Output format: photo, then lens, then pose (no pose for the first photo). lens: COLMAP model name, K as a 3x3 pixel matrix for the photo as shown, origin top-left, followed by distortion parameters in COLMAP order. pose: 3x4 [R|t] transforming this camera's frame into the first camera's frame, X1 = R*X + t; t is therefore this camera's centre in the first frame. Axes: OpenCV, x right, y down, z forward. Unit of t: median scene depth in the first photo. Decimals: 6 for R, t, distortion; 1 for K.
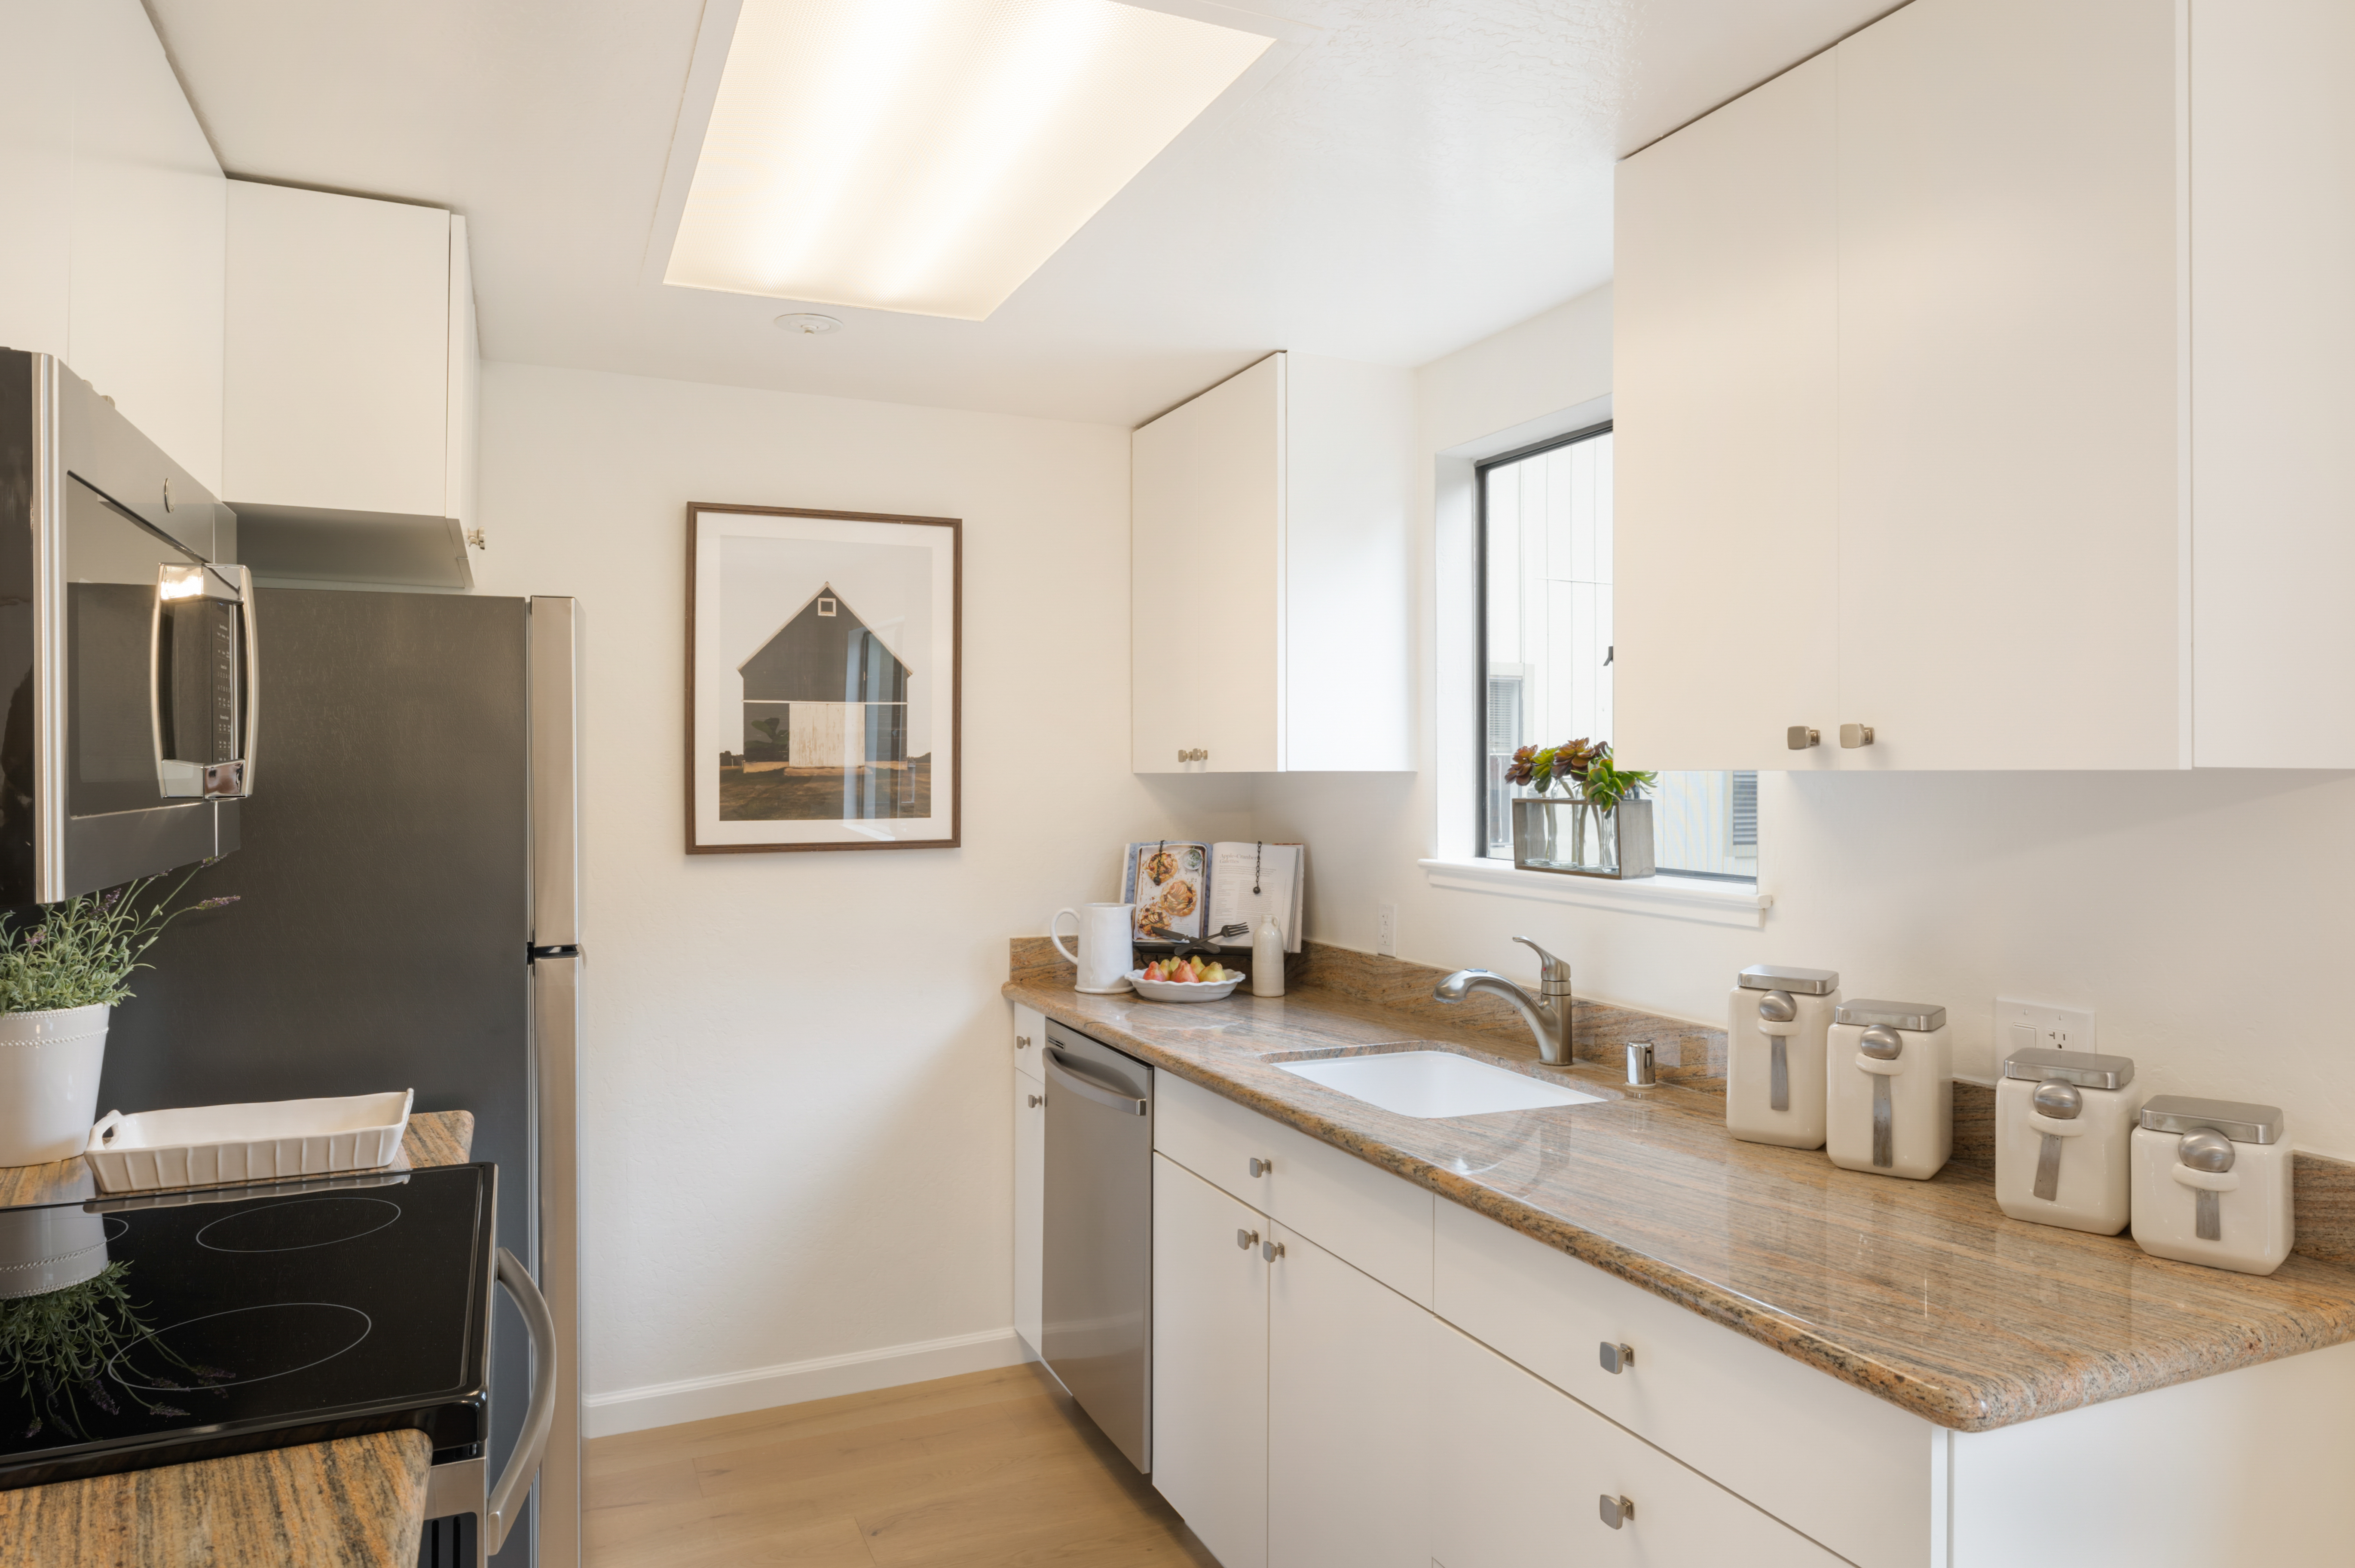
lens RADIAL K [[1478.4, 0, 1174.3], [0, 1478.4, 722.0], [0, 0, 1]] dist [0.003512, 0.000588]
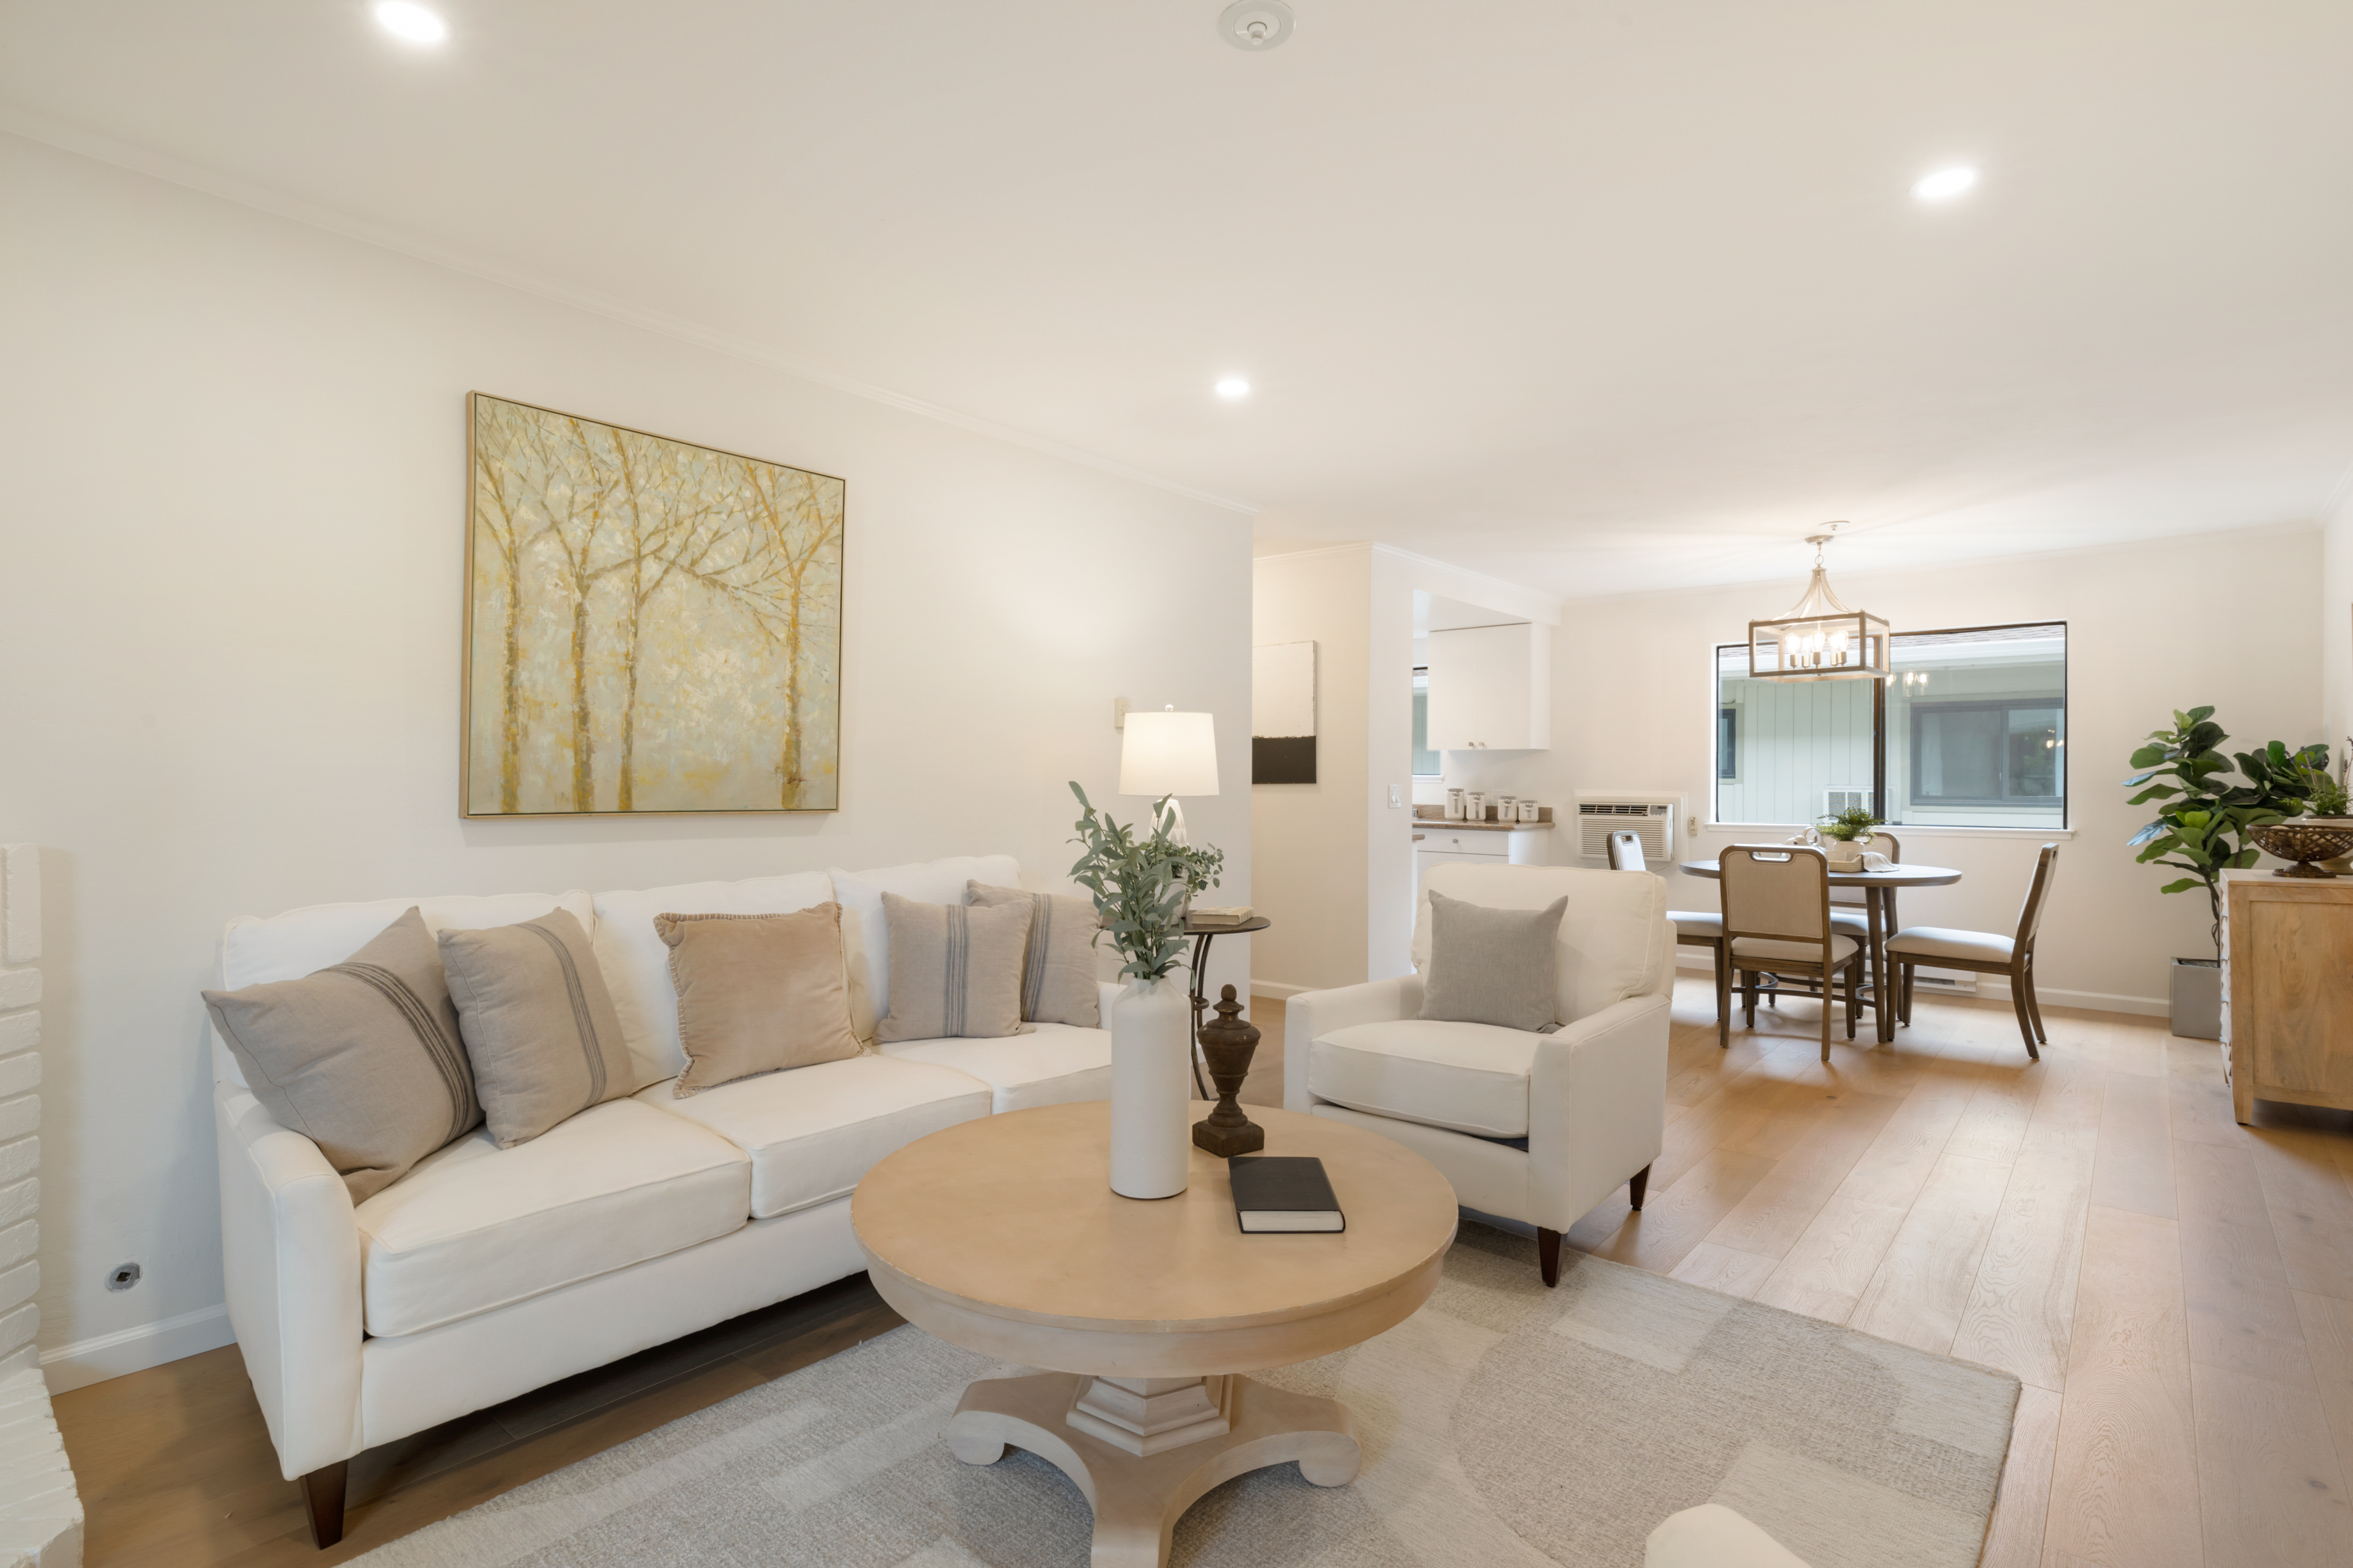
lens RADIAL K [[1158.5, 0, 1176.5], [0, 1158.5, 784.0], [0, 0, 1]] dist [0.002614, 0.000639]
pose [[0.903729, -0.003127, 0.428094, -1.440378], [-0.014866, 0.999141, 0.038682, 0.003809], [-0.427847, -0.041322, 0.902906, -1.471016]]
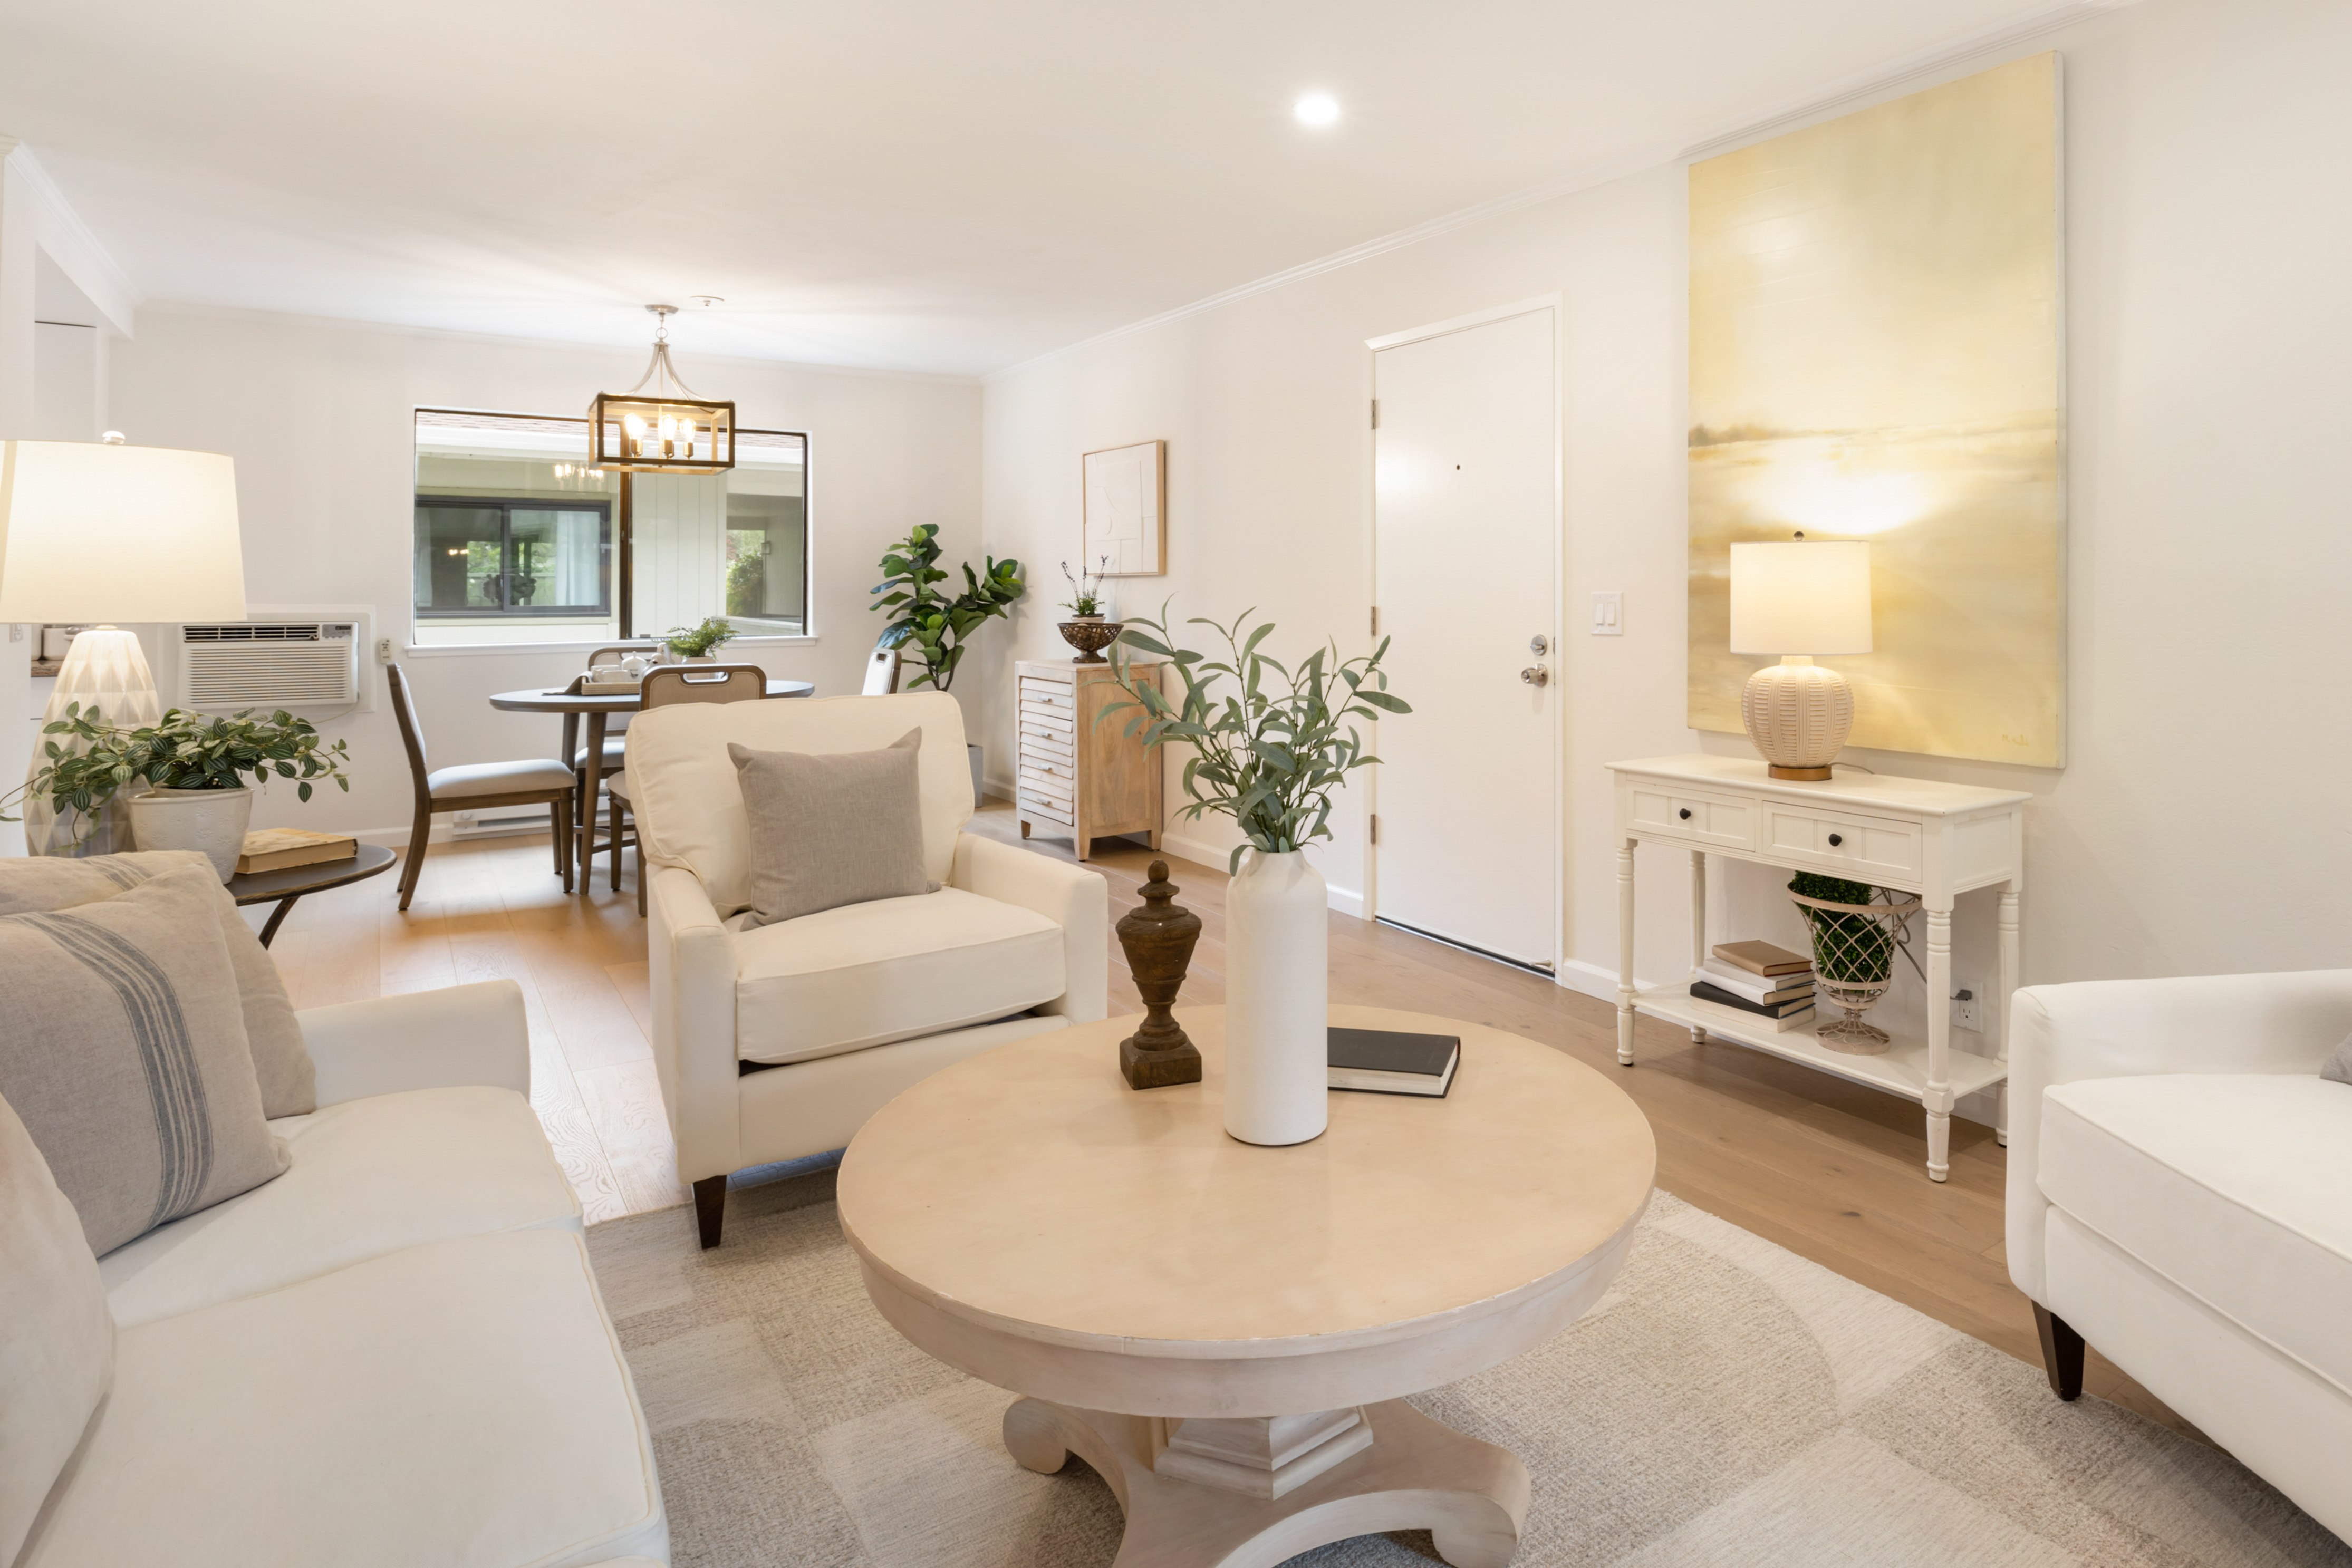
lens RADIAL K [[1331.4, 0, 1372.5], [0, 1331.4, 591.4], [0, 0, 1]] dist [-0.001118, -0.001588]
pose [[-0.215658, -0.004562, 0.976458, -1.721941], [-0.036004, 0.999346, -0.003283, 0.028994], [-0.975805, -0.035865, -0.215681, -0.802494]]
